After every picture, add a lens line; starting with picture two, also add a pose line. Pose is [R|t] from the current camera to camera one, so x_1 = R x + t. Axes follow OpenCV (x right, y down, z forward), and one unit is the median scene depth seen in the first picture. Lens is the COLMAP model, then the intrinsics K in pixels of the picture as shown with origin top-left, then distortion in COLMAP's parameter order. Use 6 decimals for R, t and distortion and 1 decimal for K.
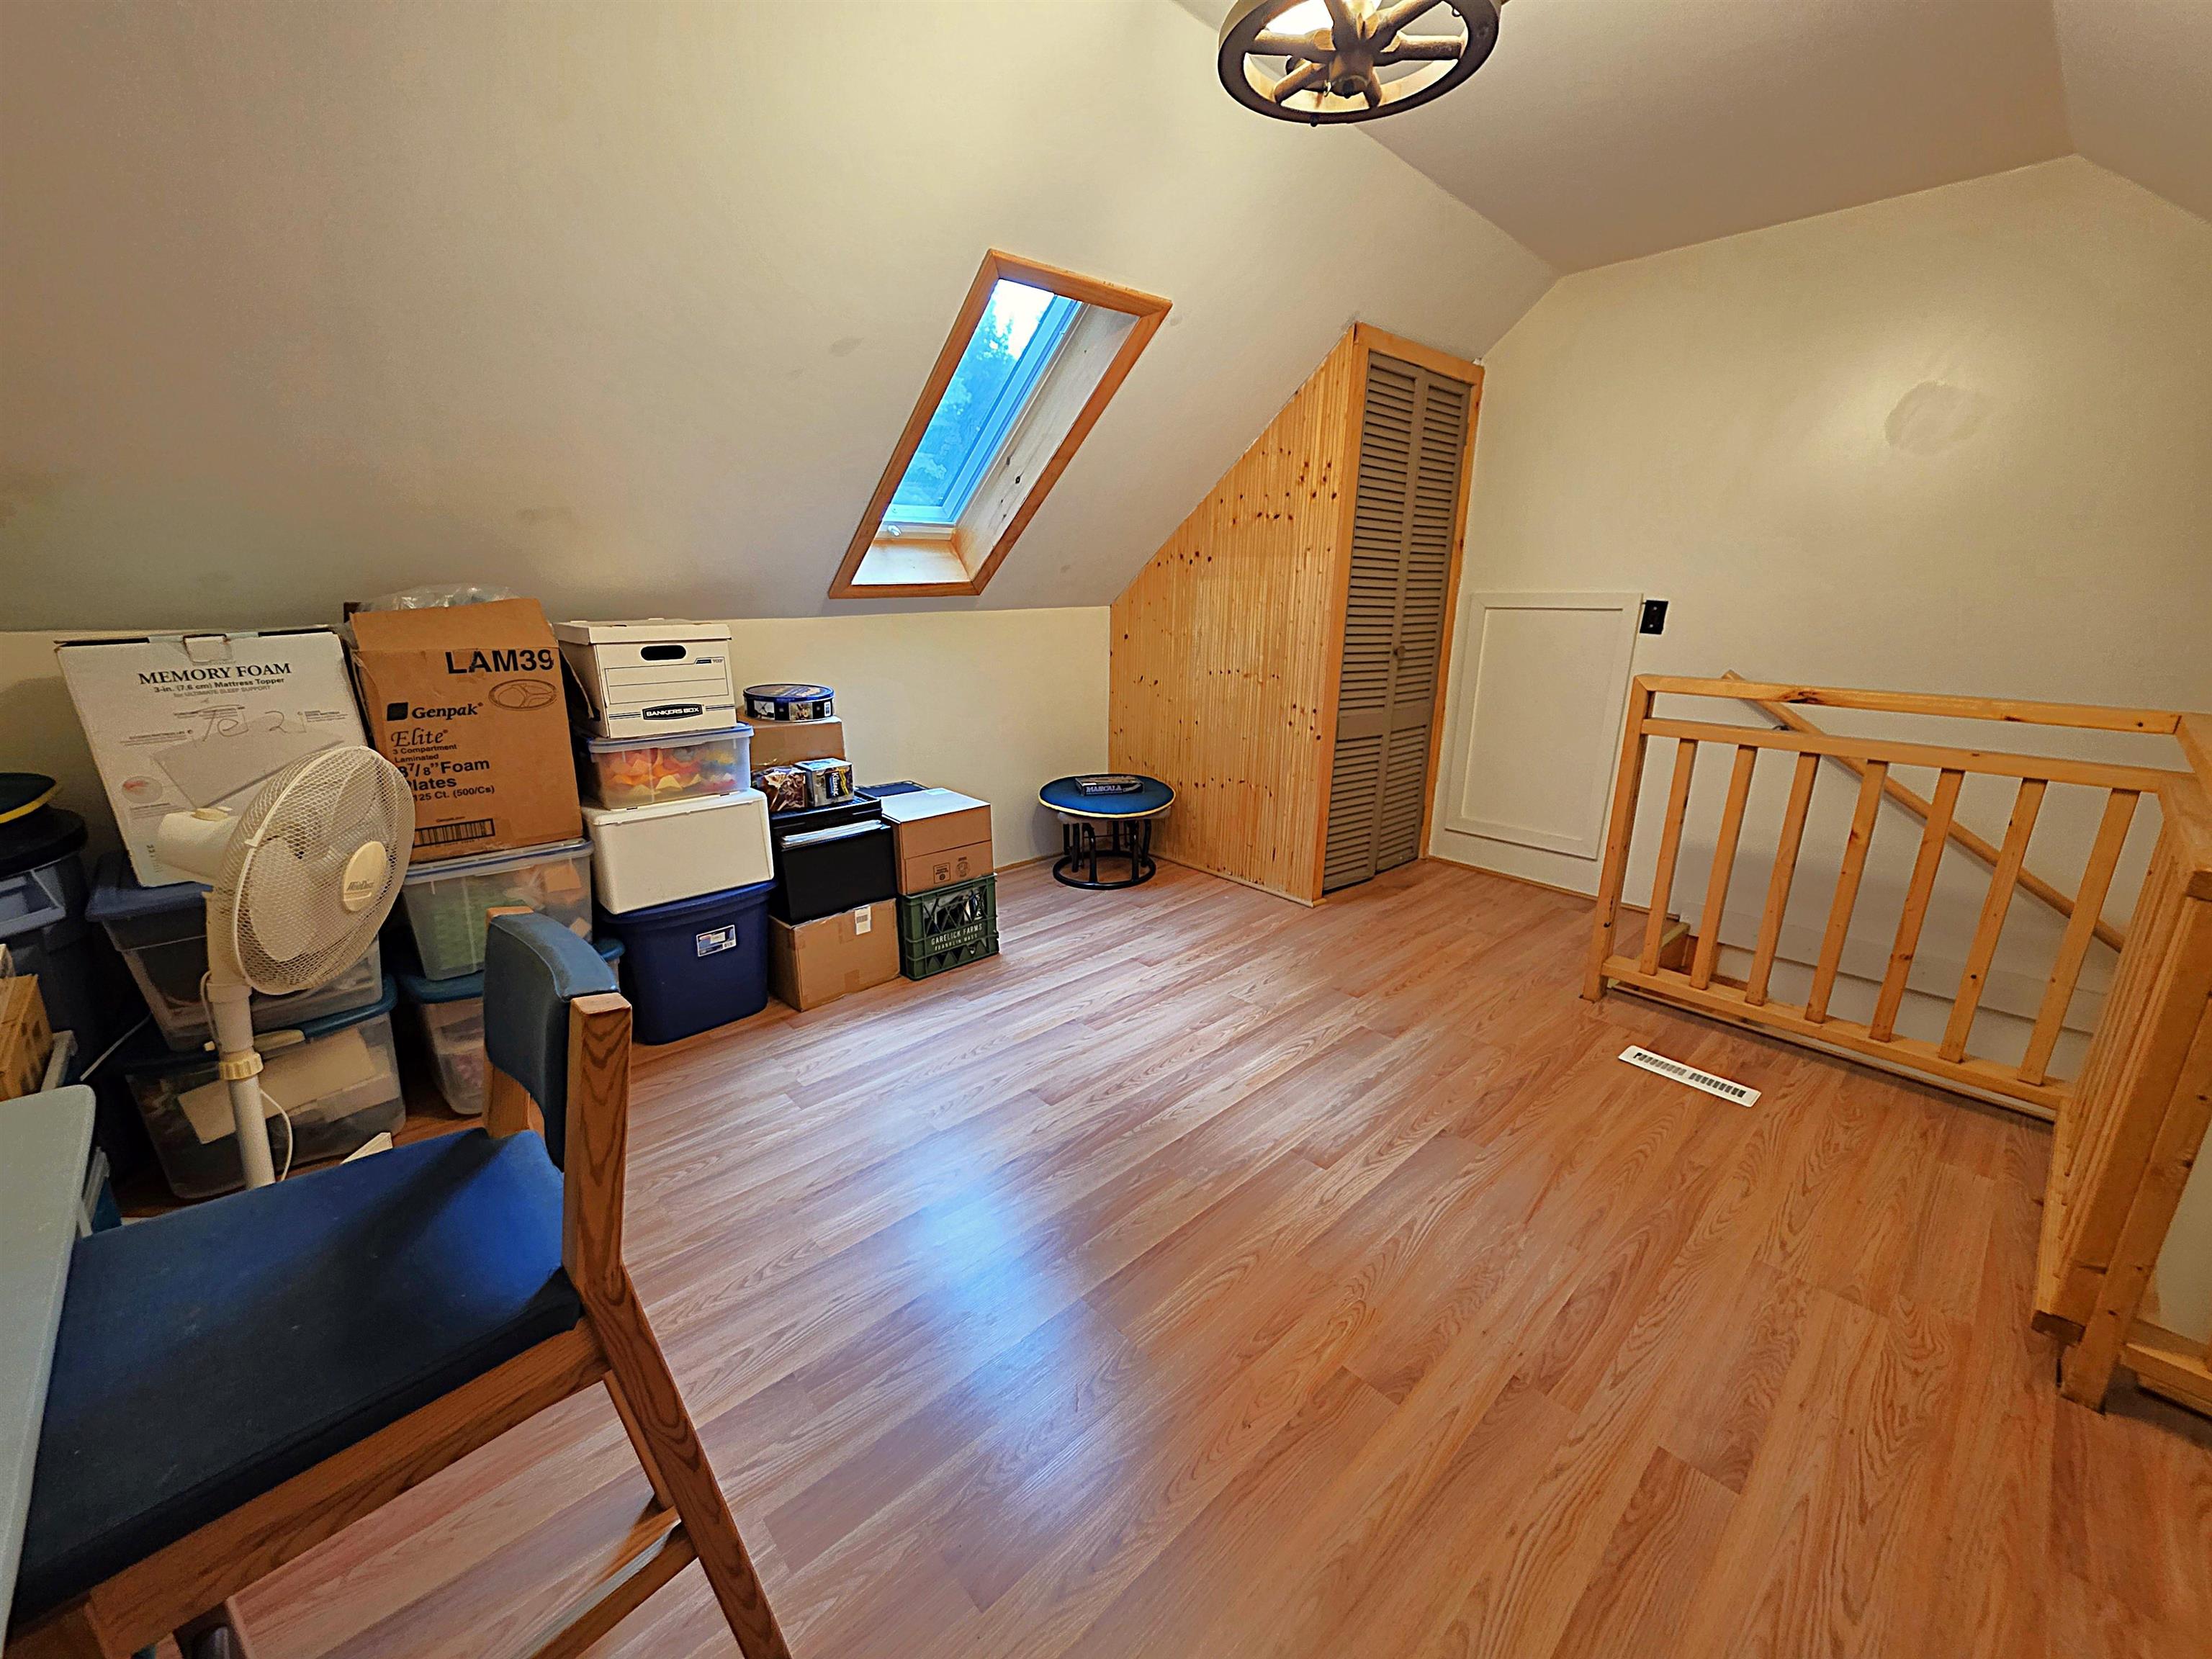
lens RADIAL K [[879.0, 0, 1099.9], [0, 879.0, 828.3], [0, 0, 1]] dist [0.006039, -0.001468]
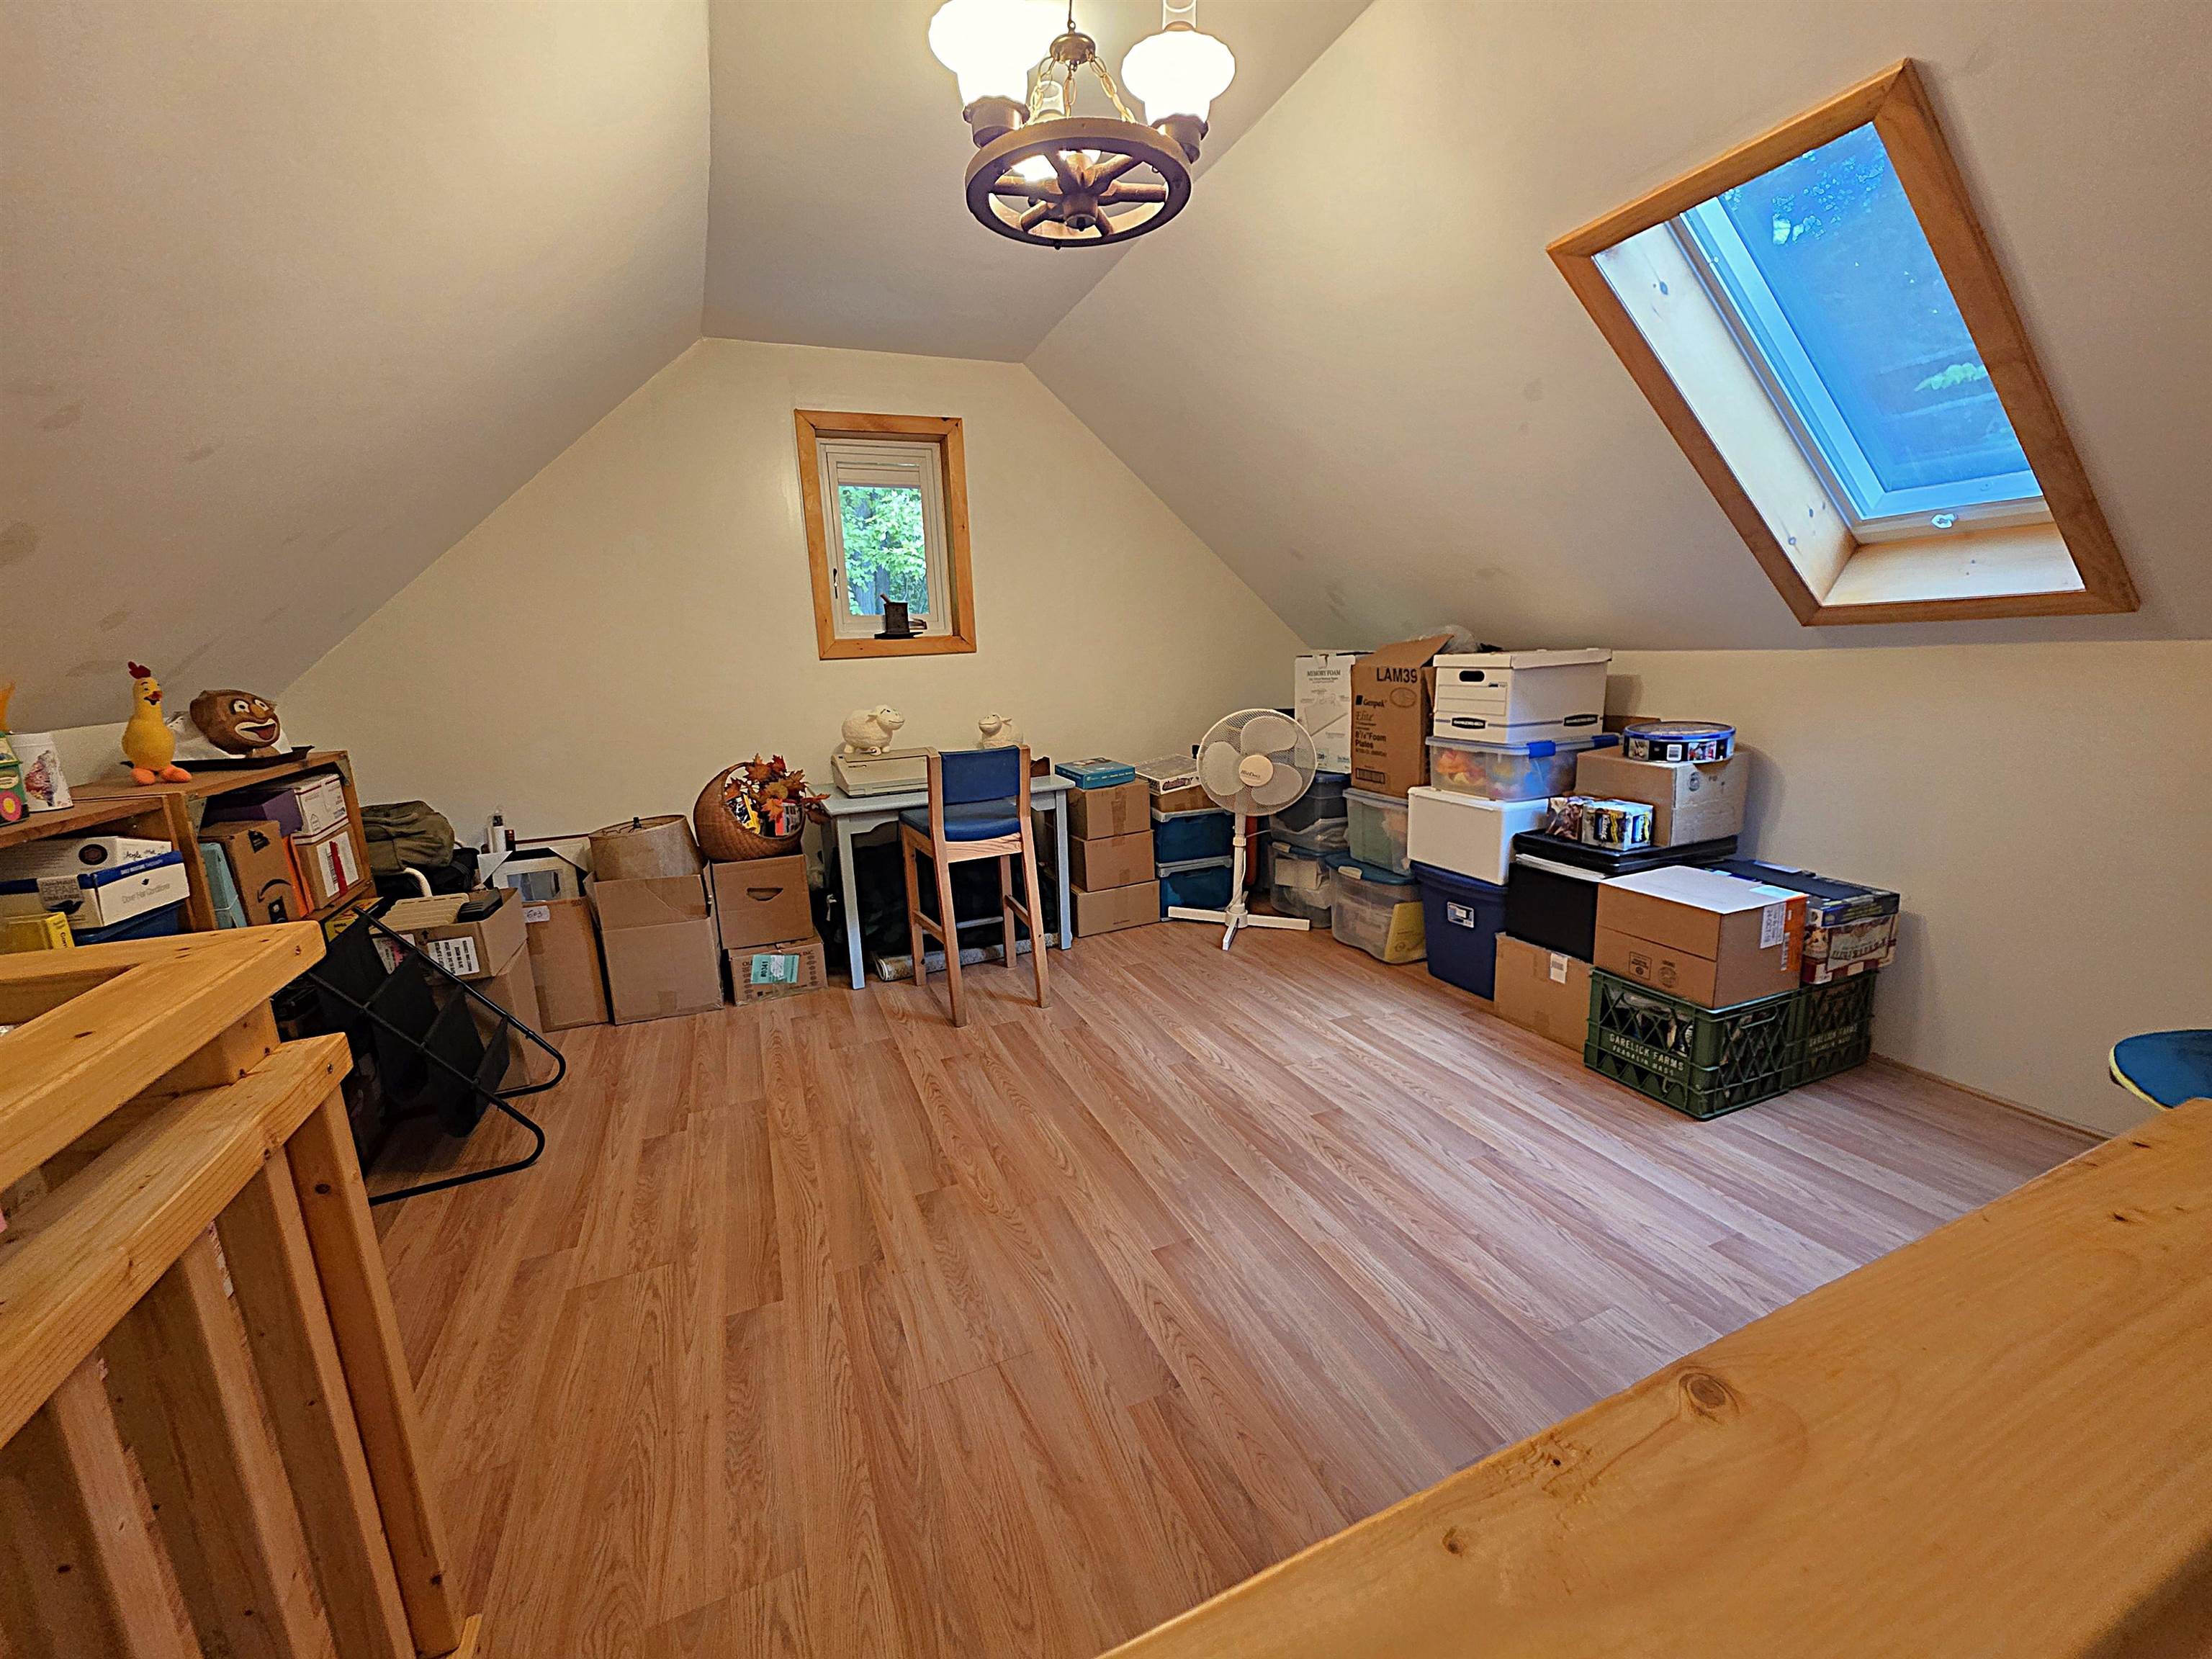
lens RADIAL K [[879.0, 0, 1102.7], [0, 879.0, 828.8], [0, 0, 1]] dist [0.006039, -0.001468]
pose [[-0.336998, 0.202744, -0.919417, 0.895891], [-0.216829, 0.933577, 0.285342, -0.242438], [0.916197, 0.295516, -0.270653, 0.927759]]
